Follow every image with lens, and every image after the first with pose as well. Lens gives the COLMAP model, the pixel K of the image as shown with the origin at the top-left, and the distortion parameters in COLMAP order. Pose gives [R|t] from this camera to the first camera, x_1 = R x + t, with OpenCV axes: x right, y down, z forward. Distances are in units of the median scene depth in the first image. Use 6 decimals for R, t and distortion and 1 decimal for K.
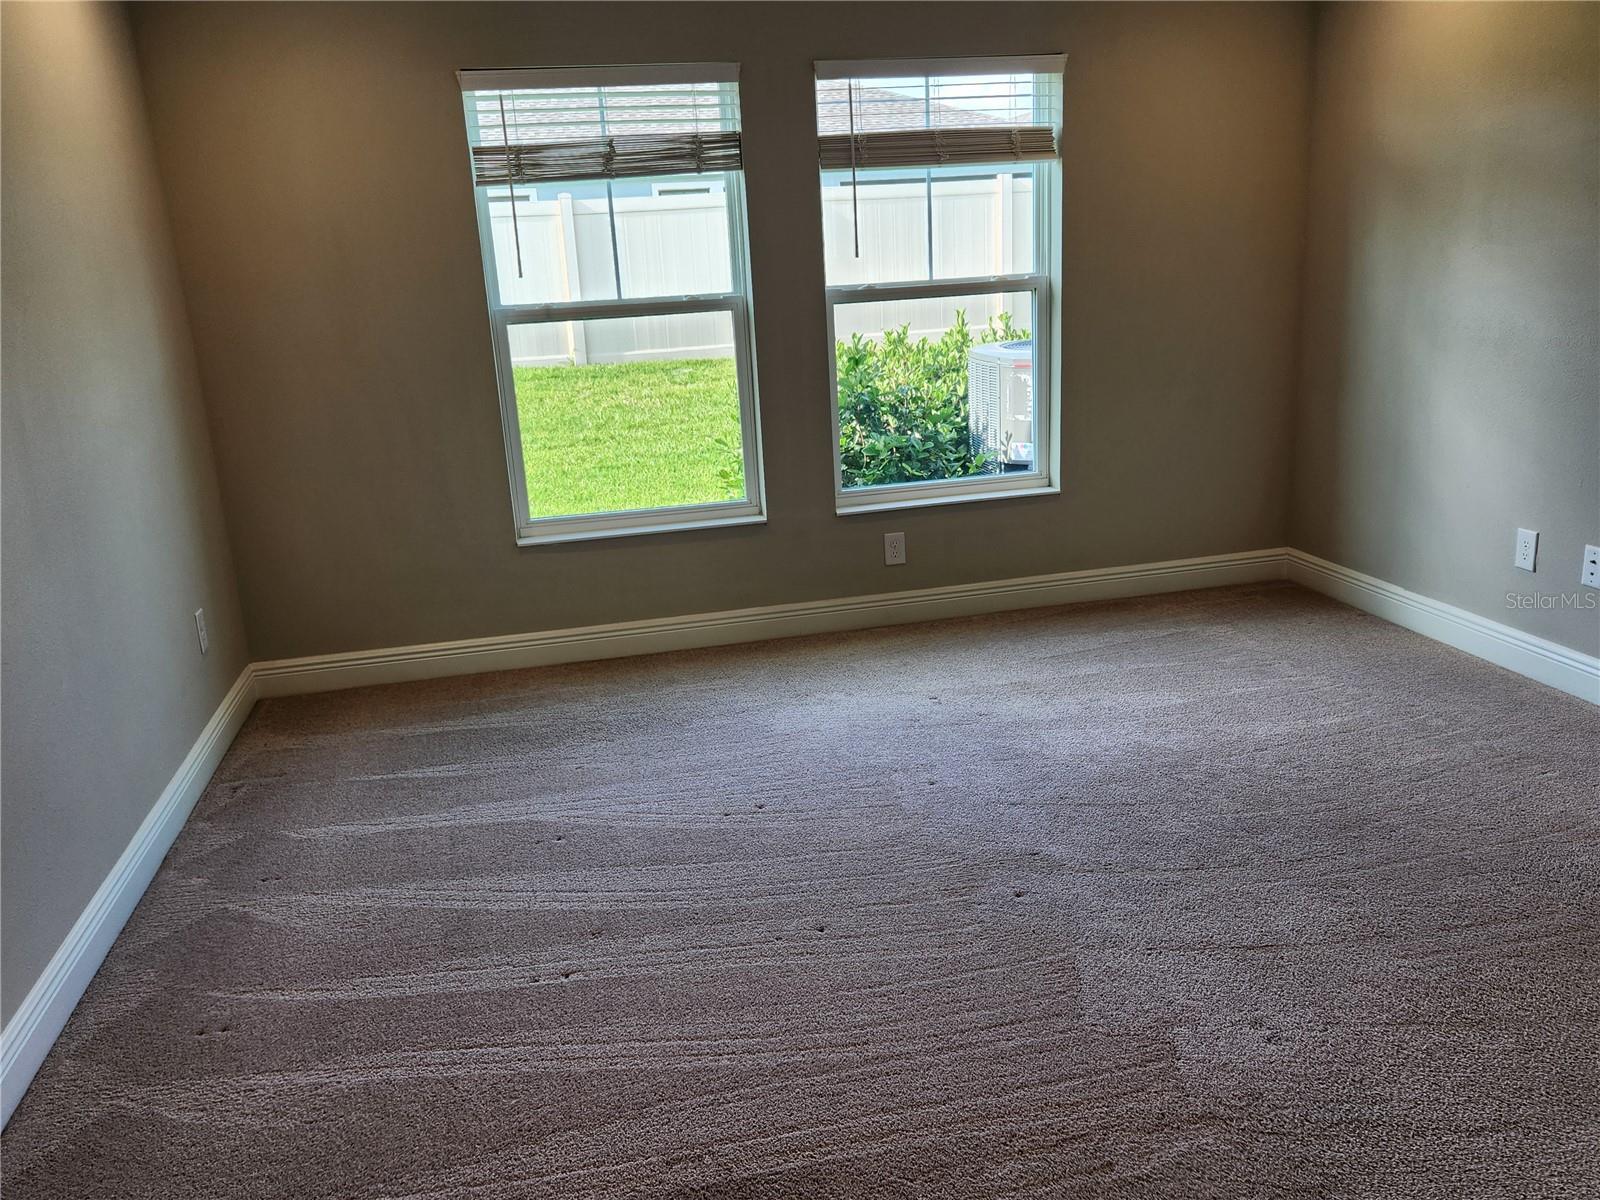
lens RADIAL K [[1241.4, 0, 786.7], [0, 1241.4, 597.7], [0, 0, 1]] dist [0.082610, -0.075048]
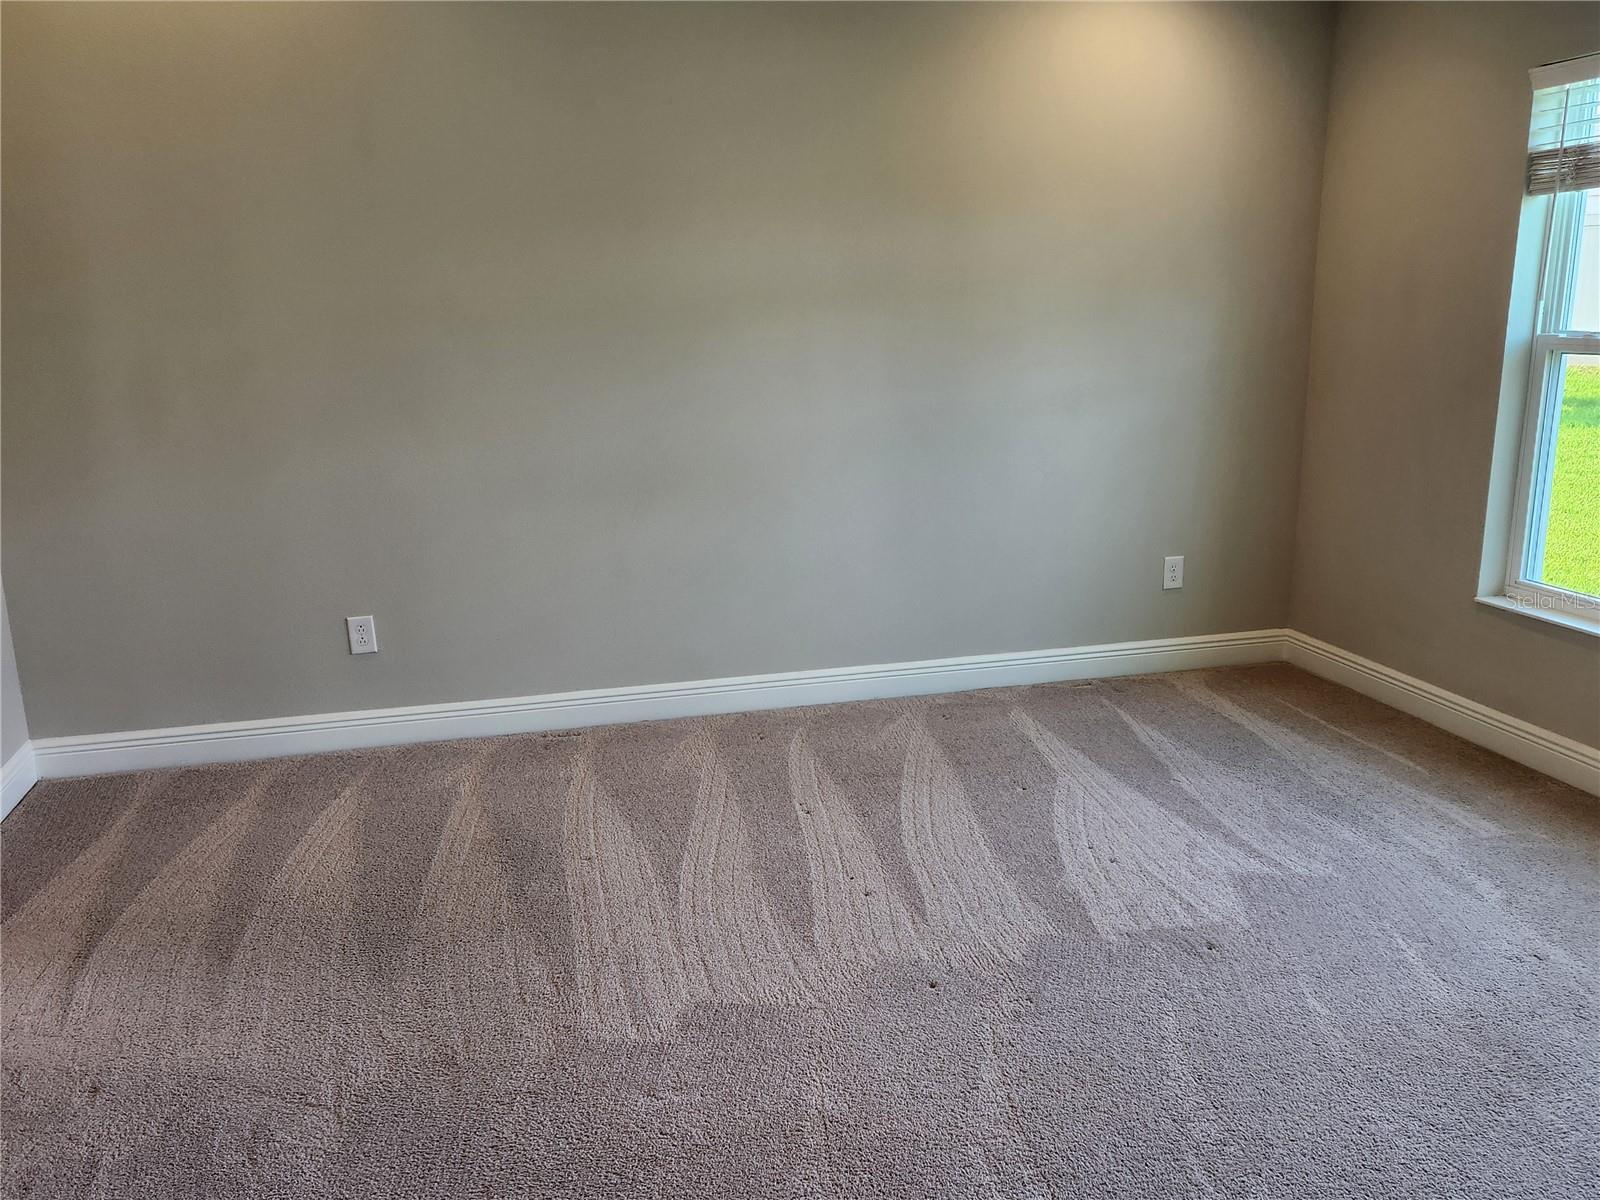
lens RADIAL K [[1241.4, 0, 786.7], [0, 1241.4, 597.7], [0, 0, 1]] dist [0.082610, -0.075048]
pose [[0.043532, 0.296603, -0.954008, 0.679153], [-0.235117, 0.931134, 0.278763, -0.195374], [0.970992, 0.212169, 0.110271, 0.466825]]
